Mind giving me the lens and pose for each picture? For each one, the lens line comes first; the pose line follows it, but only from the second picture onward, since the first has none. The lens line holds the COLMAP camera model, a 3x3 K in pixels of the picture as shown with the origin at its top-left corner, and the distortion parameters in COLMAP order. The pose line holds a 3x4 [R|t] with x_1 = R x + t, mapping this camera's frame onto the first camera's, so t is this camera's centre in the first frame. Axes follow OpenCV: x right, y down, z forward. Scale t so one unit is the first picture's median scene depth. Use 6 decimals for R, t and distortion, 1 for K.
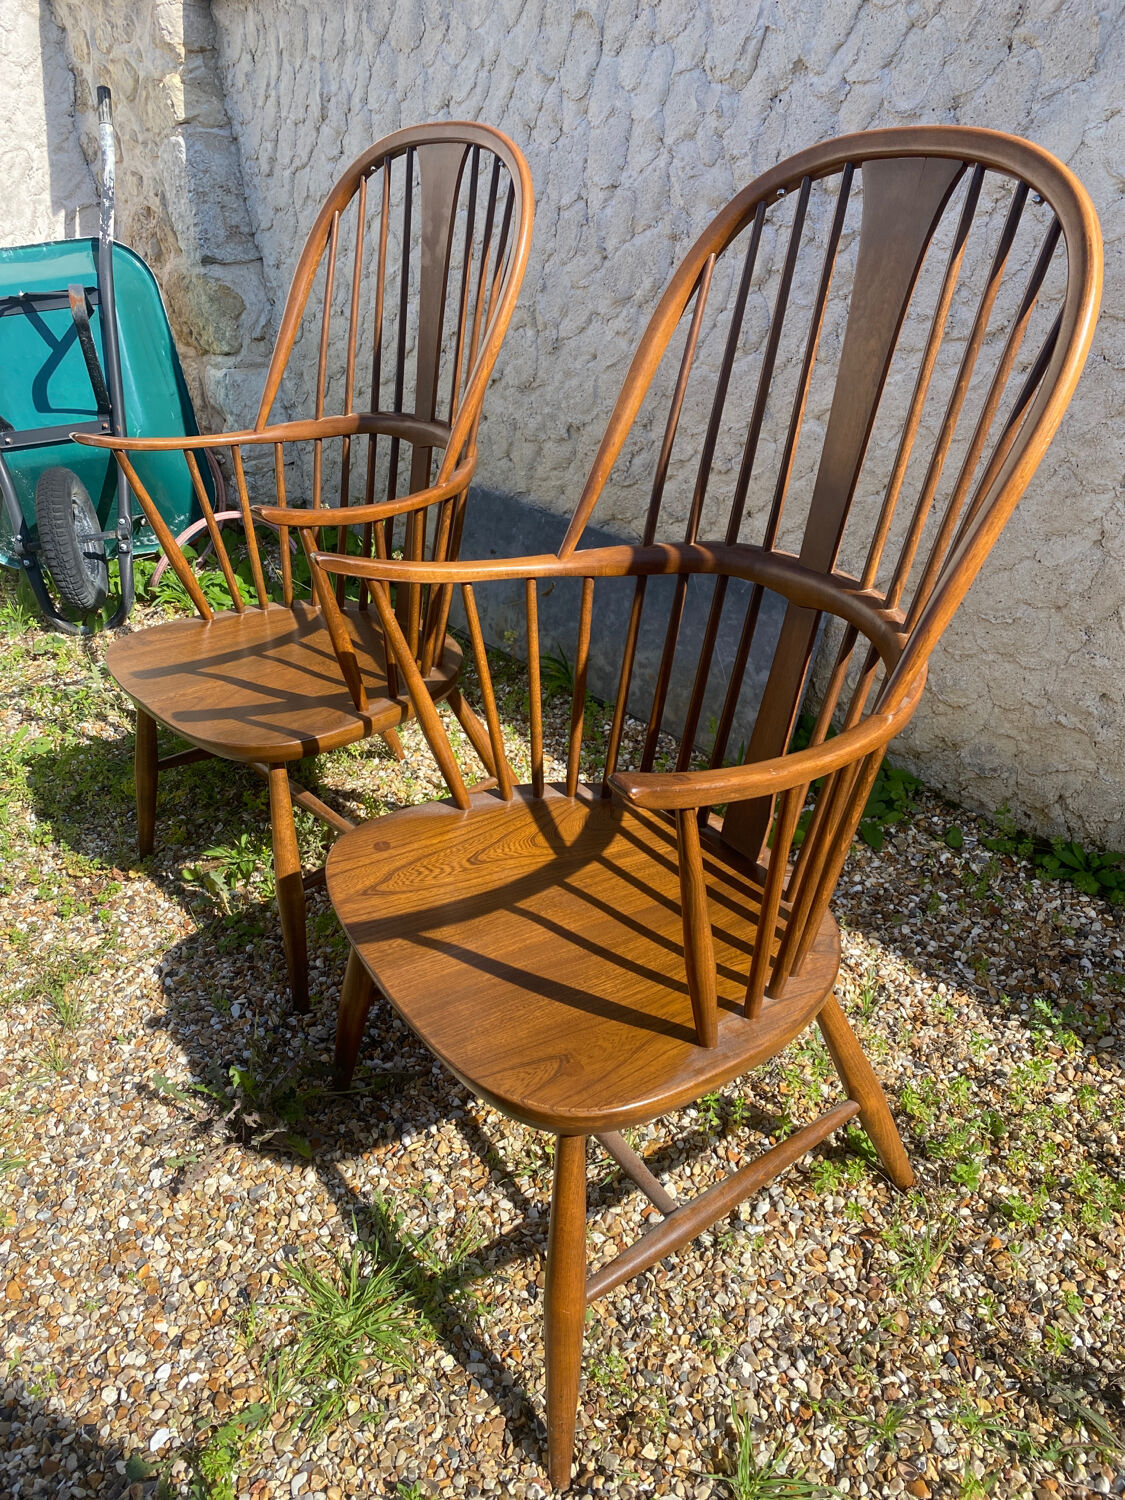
lens RADIAL K [[1151.8, 0, 566.2], [0, 1151.8, 738.8], [0, 0, 1]] dist [0.004777, -0.003055]
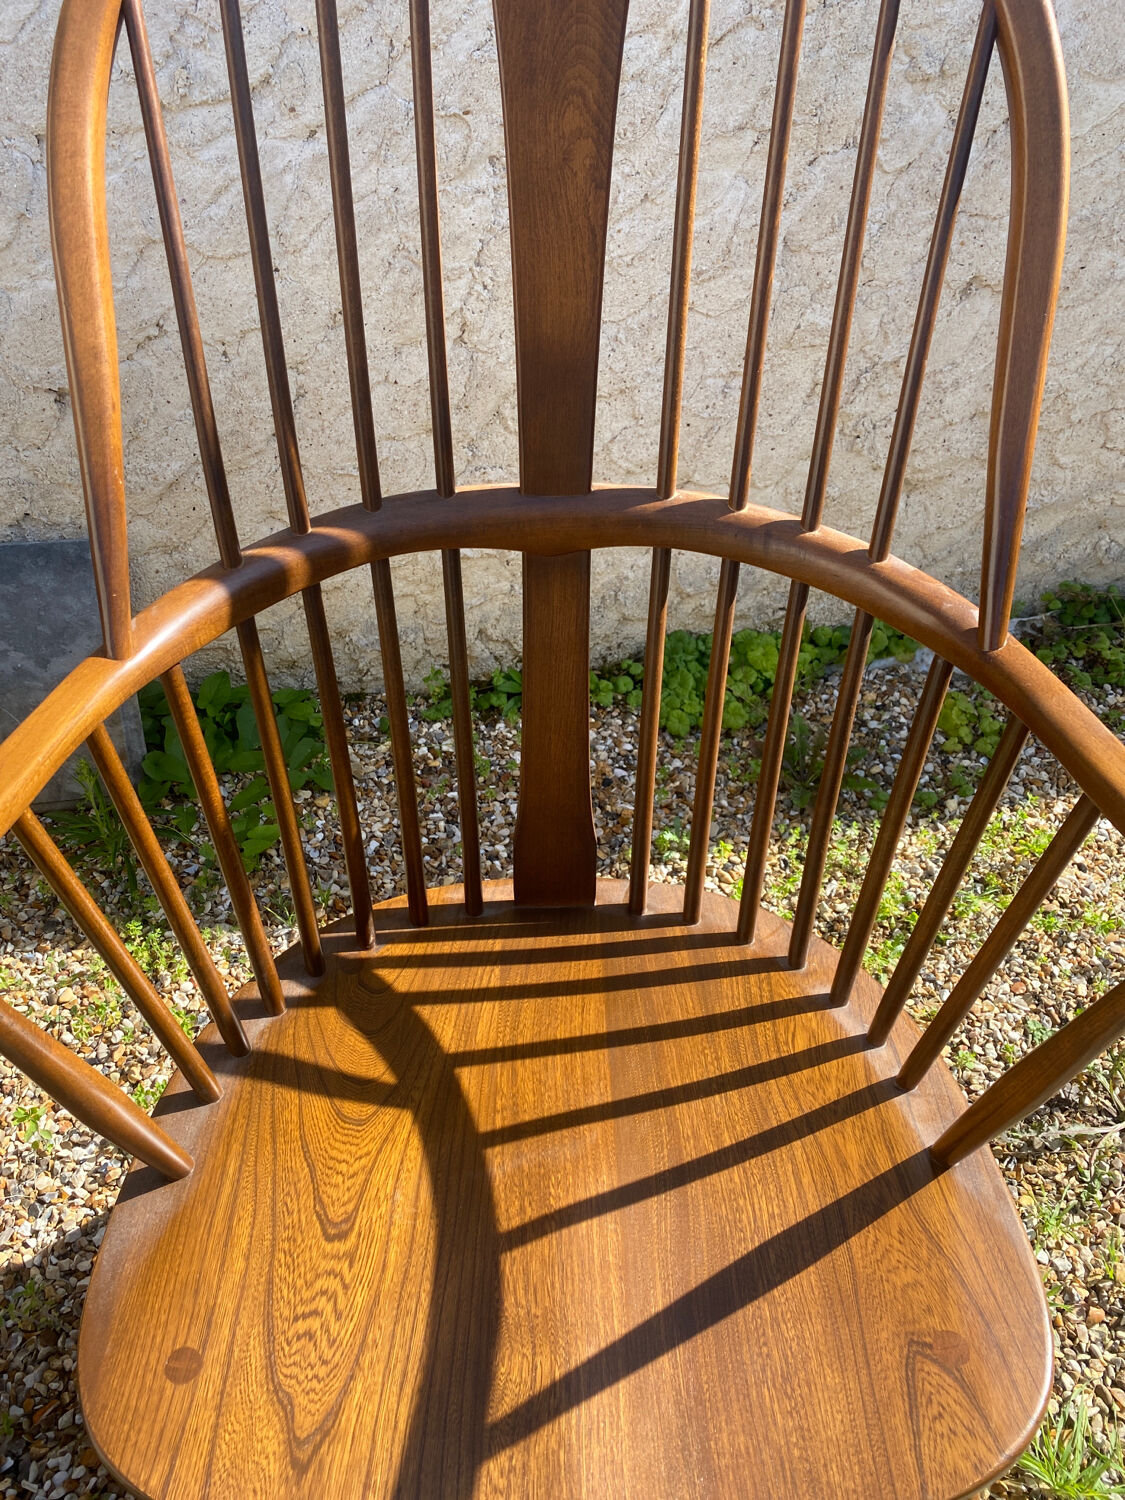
lens RADIAL K [[1151.8, 0, 561.0], [0, 1151.8, 738.6], [0, 0, 1]] dist [0.004777, -0.003055]
pose [[0.489694, -0.516352, 0.702553, -0.238658], [0.375510, 0.852117, 0.364539, -0.204151], [-0.786888, 0.085303, 0.611172, 0.468082]]
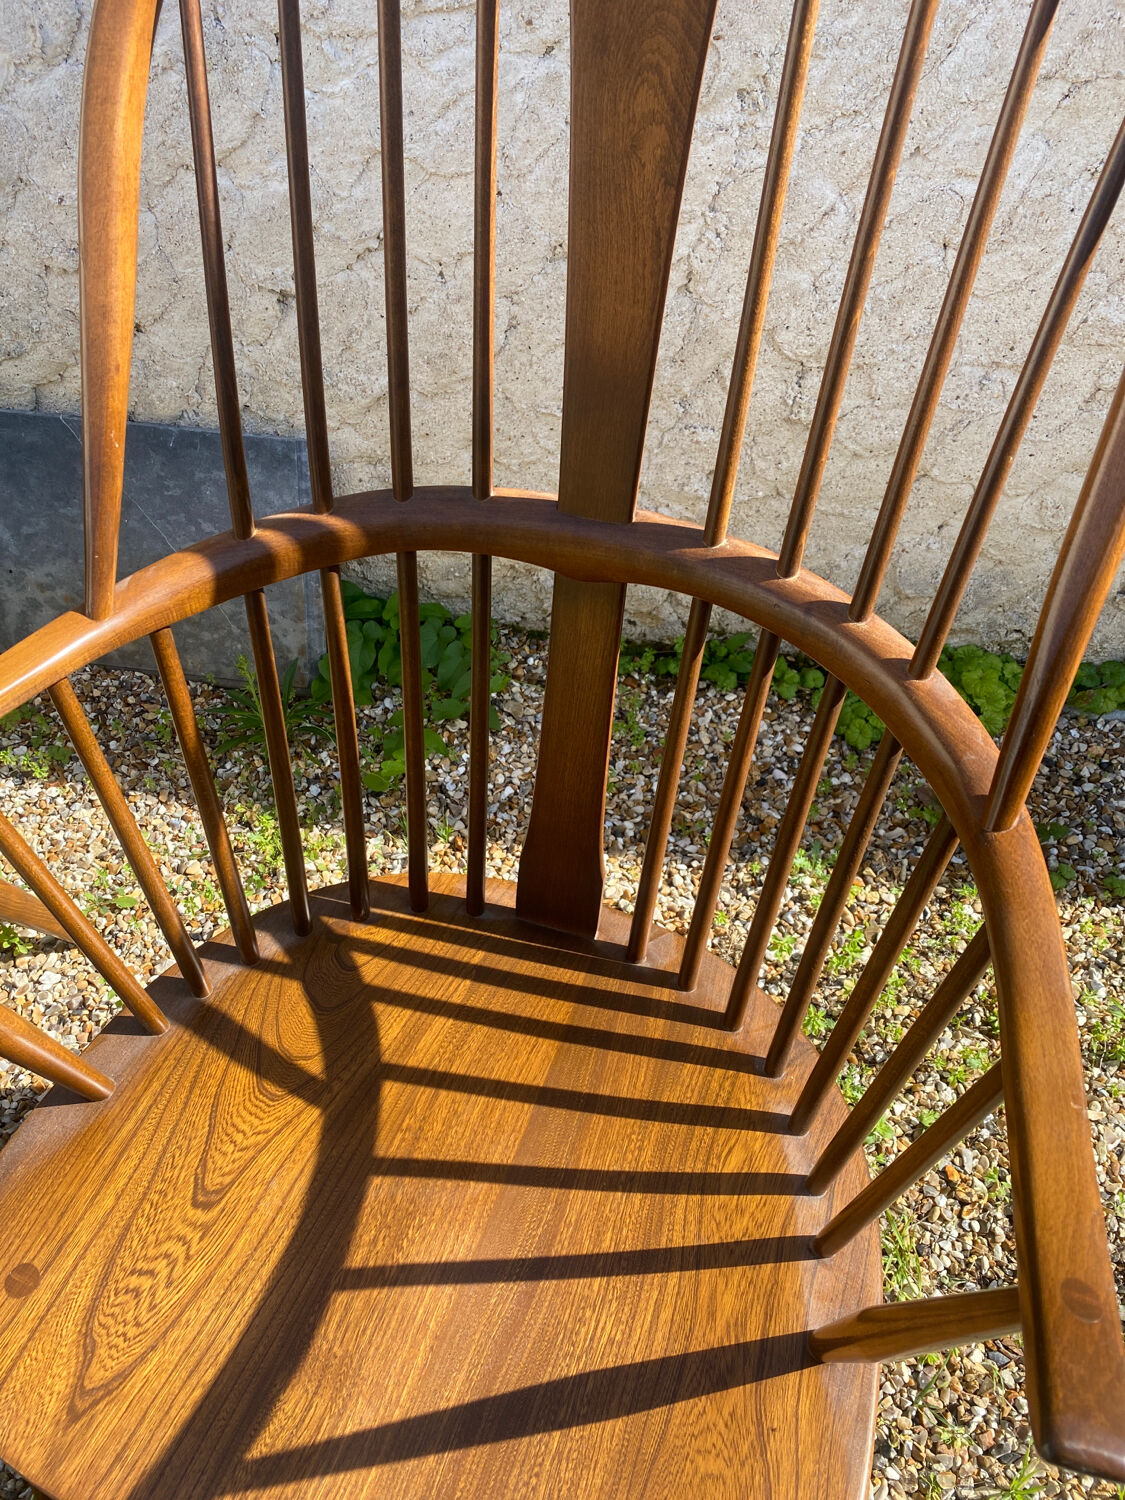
lens RADIAL K [[1151.8, 0, 579.9], [0, 1151.8, 744.1], [0, 0, 1]] dist [0.004777, -0.003055]
pose [[0.753053, -0.433602, 0.494874, -0.101539], [0.278602, 0.891516, 0.357183, -0.196398], [-0.596064, -0.131105, 0.792161, 0.400208]]
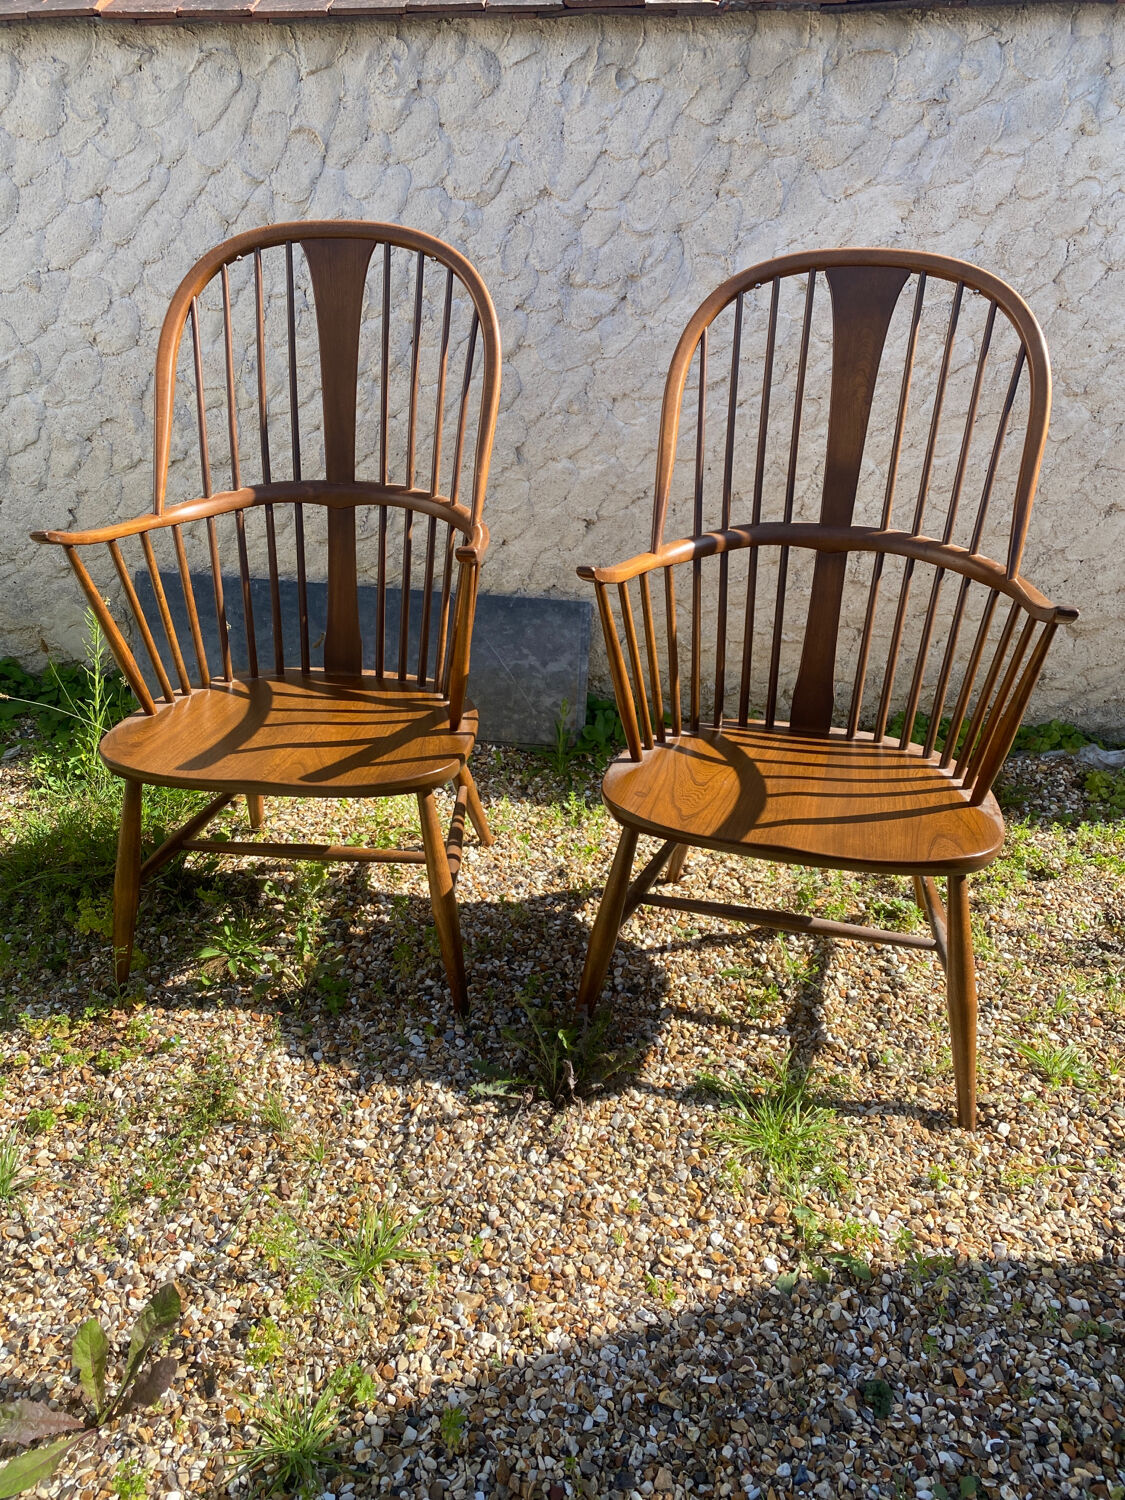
lens RADIAL K [[1151.8, 0, 558.1], [0, 1151.8, 739.4], [0, 0, 1]] dist [0.004777, -0.003055]
pose [[0.724899, -0.239733, 0.645794, -0.844260], [0.283521, 0.958234, 0.037468, -0.029725], [-0.627804, 0.155935, 0.762592, 0.084750]]
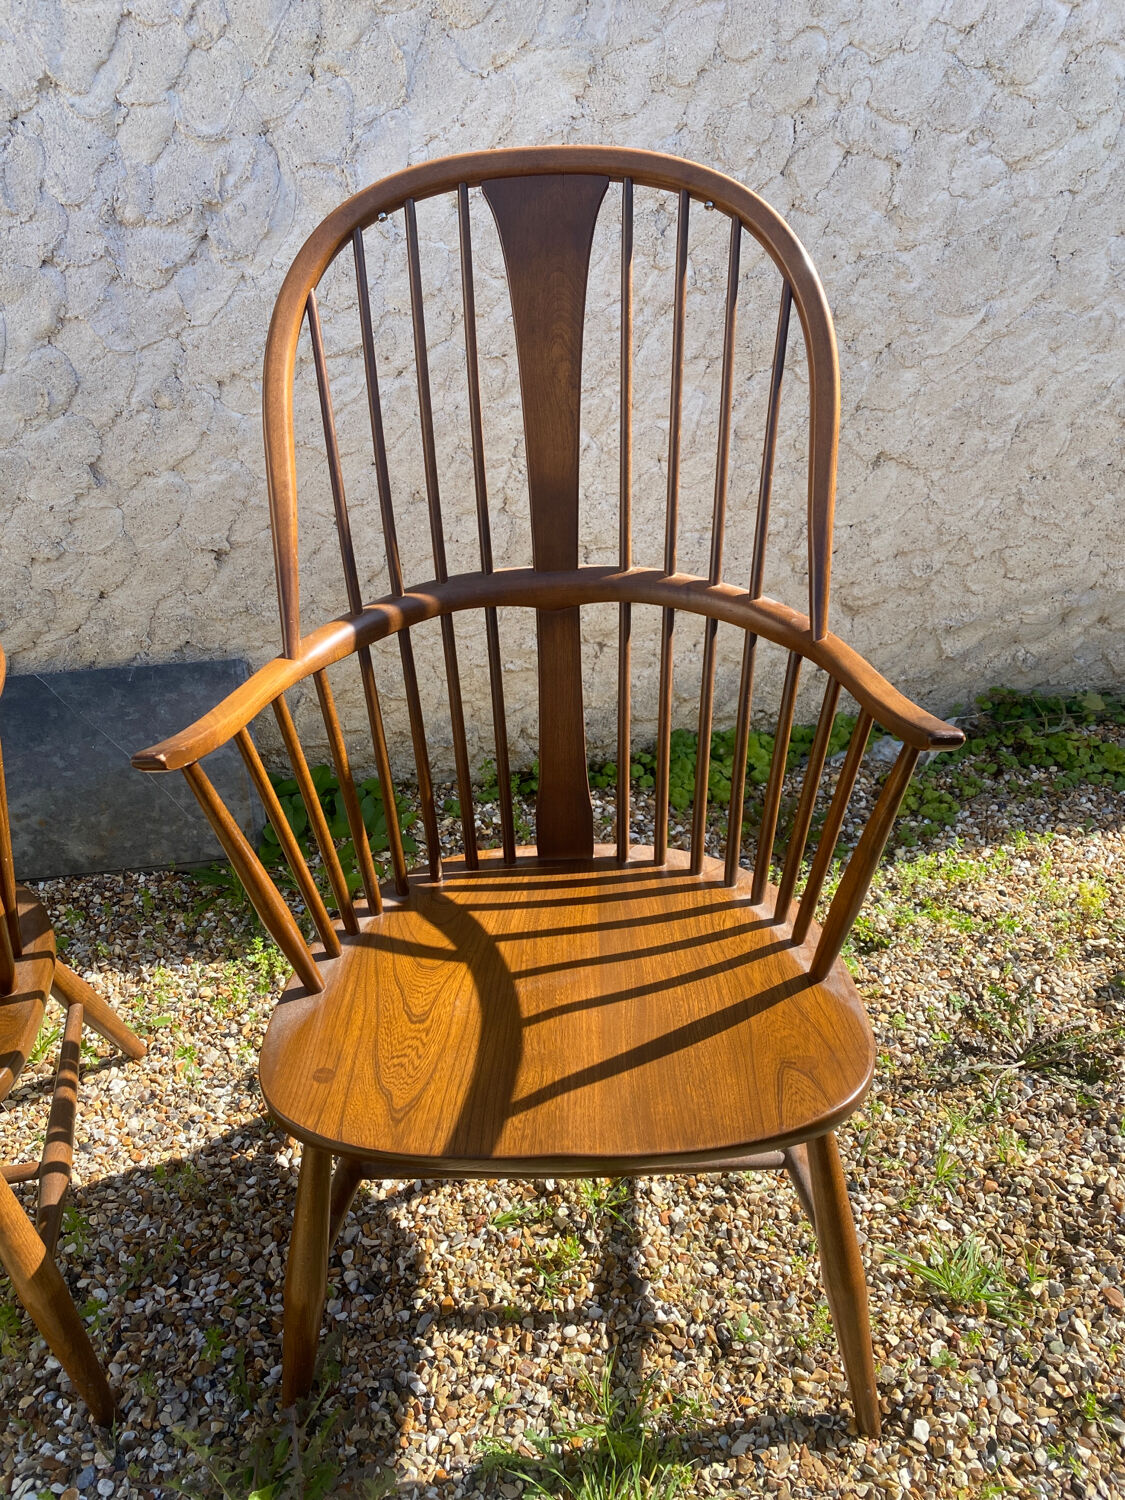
lens RADIAL K [[1151.8, 0, 562.6], [0, 1151.8, 737.7], [0, 0, 1]] dist [0.004777, -0.003055]
pose [[0.517357, -0.393198, 0.760090, -0.479707], [0.409217, 0.893734, 0.183798, -0.154439], [-0.751587, 0.215953, 0.623283, 0.292768]]
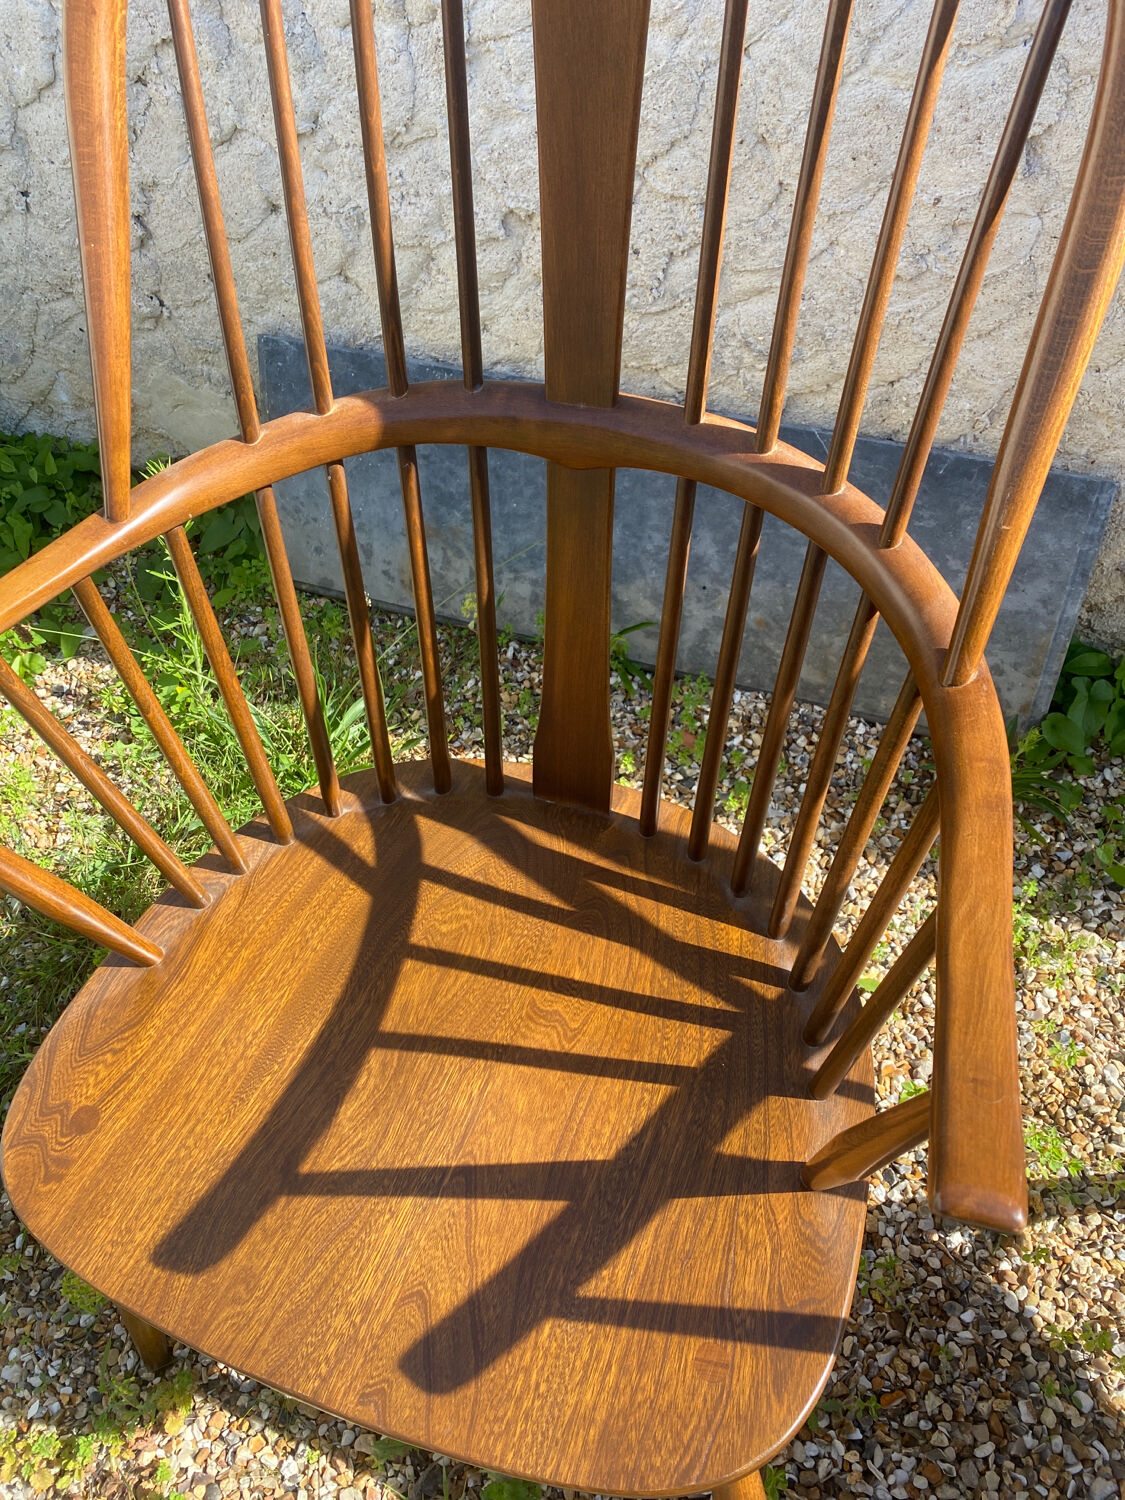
lens RADIAL K [[1151.8, 0, 556.8], [0, 1151.8, 740.6], [0, 0, 1]] dist [0.004777, -0.003055]
pose [[0.875269, -0.369304, 0.312280, -0.347518], [0.247194, 0.896586, 0.367463, -0.366120], [-0.415691, -0.244435, 0.876044, 0.703023]]
